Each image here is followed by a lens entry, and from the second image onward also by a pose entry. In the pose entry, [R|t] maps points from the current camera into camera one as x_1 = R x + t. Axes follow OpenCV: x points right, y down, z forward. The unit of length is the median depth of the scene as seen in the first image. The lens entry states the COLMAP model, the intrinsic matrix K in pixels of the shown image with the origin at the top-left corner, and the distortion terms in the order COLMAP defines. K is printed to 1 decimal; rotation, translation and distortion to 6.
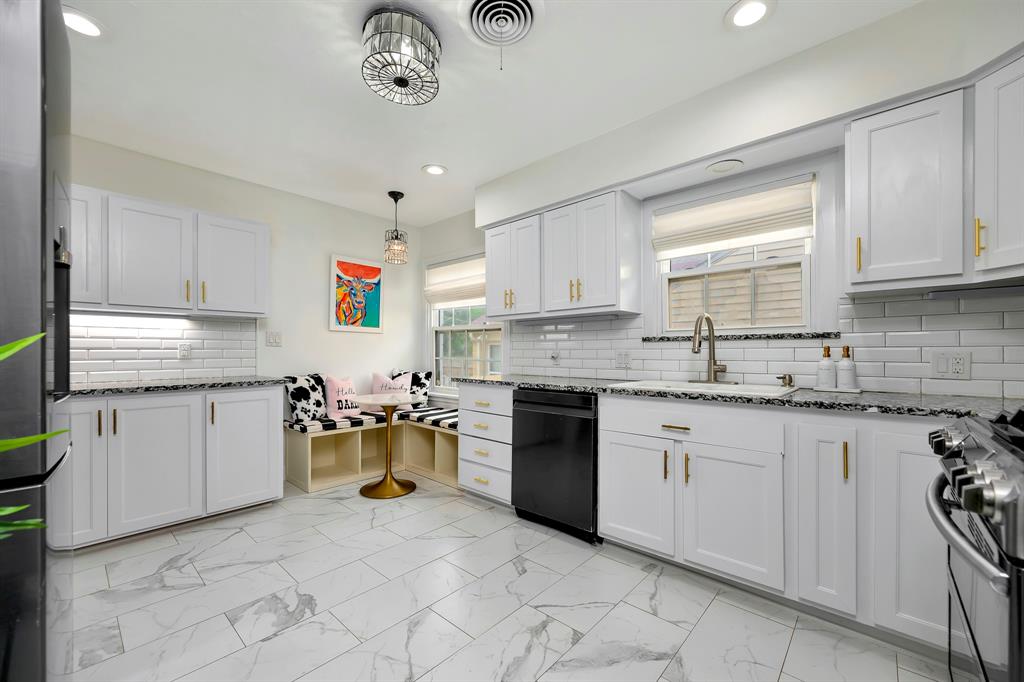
lens RADIAL K [[403.9, 0, 516.2], [0, 403.9, 354.8], [0, 0, 1]] dist [-0.001512, -0.000745]
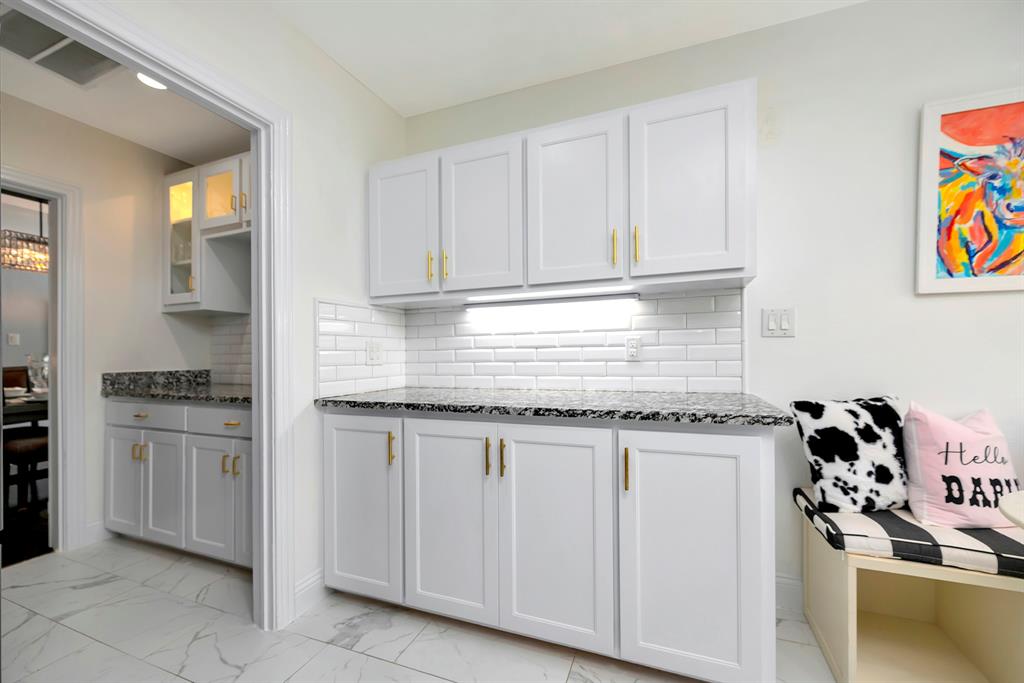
lens RADIAL K [[403.9, 0, 521.6], [0, 403.9, 357.7], [0, 0, 1]] dist [-0.001512, -0.000745]
pose [[0.356557, 0.006425, -0.934251, -0.280542], [0.005400, 0.999945, 0.008937, -0.001736], [0.934258, -0.008232, 0.356503, 0.601717]]
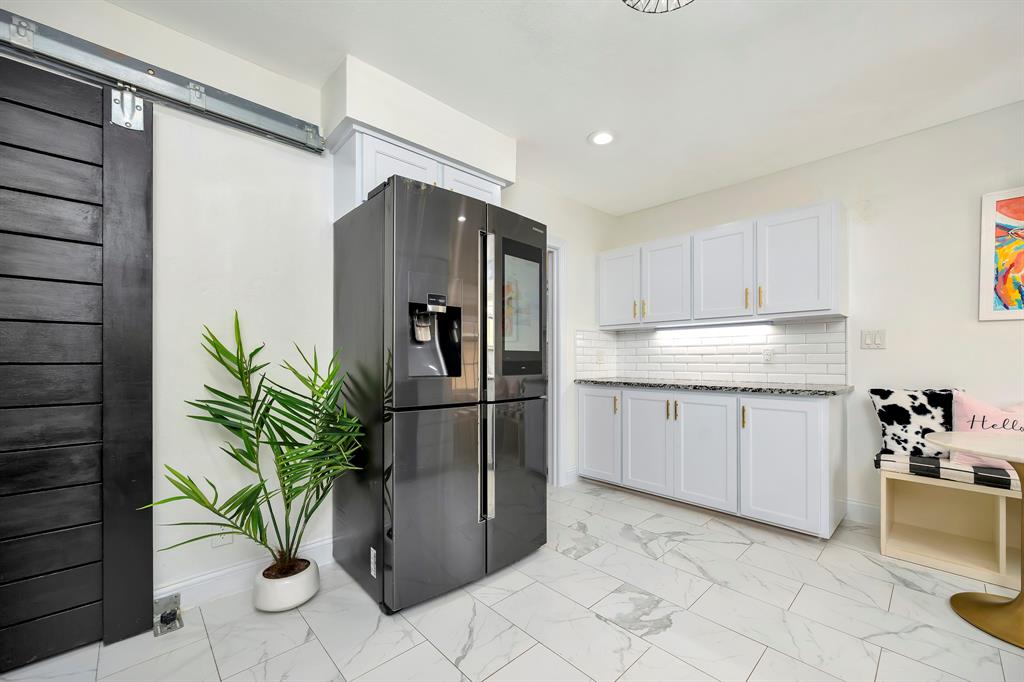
lens RADIAL K [[403.9, 0, 508.6], [0, 403.9, 361.1], [0, 0, 1]] dist [-0.001512, -0.000745]
pose [[-0.080303, 0.008678, -0.996733, 0.254339], [-0.005385, 0.999944, 0.009140, -0.000612], [0.996756, 0.006102, -0.080252, 0.428608]]
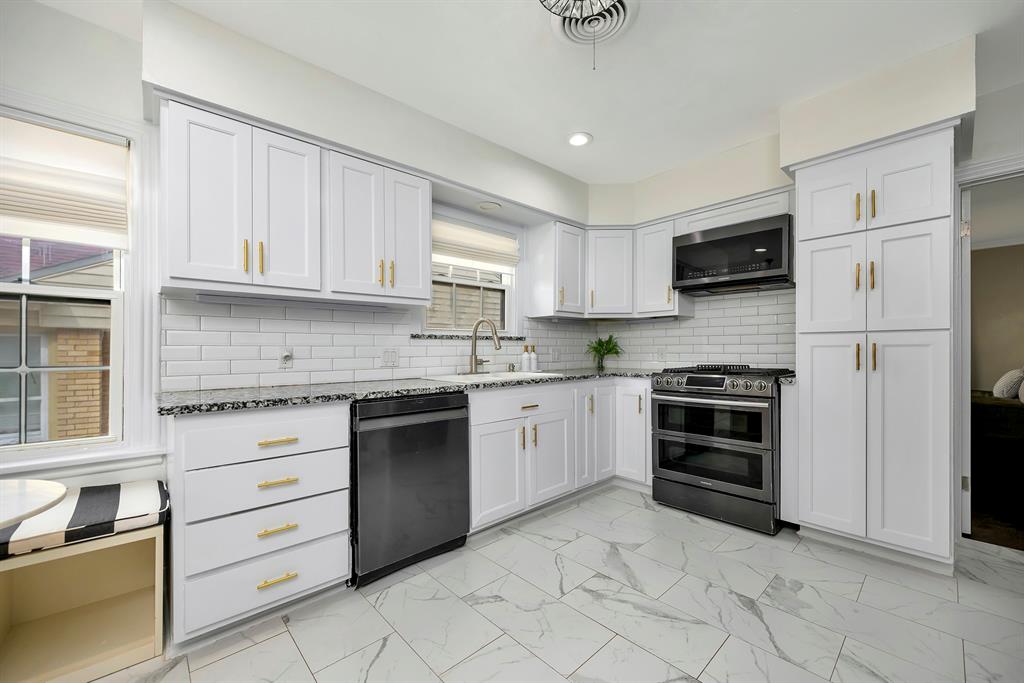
lens RADIAL K [[403.9, 0, 518.1], [0, 403.9, 351.5], [0, 0, 1]] dist [-0.001512, -0.000745]
pose [[0.086420, -0.004732, 0.996248, -0.582621], [0.009403, 0.999948, 0.003934, -0.001861], [-0.996214, 0.009028, 0.086460, 0.599079]]
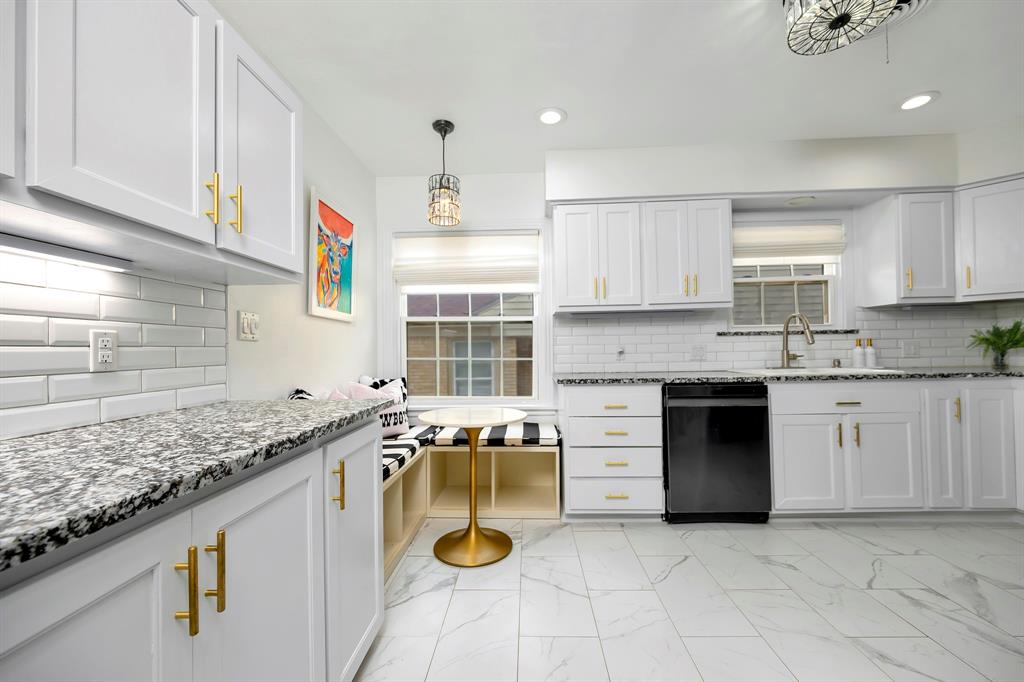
lens RADIAL K [[403.9, 0, 513.9], [0, 403.9, 343.8], [0, 0, 1]] dist [-0.001512, -0.000745]
pose [[0.766116, -0.003727, 0.642691, -0.772013], [0.021338, 0.999579, -0.019639, -0.000466], [-0.642348, 0.028760, 0.765874, 0.457286]]
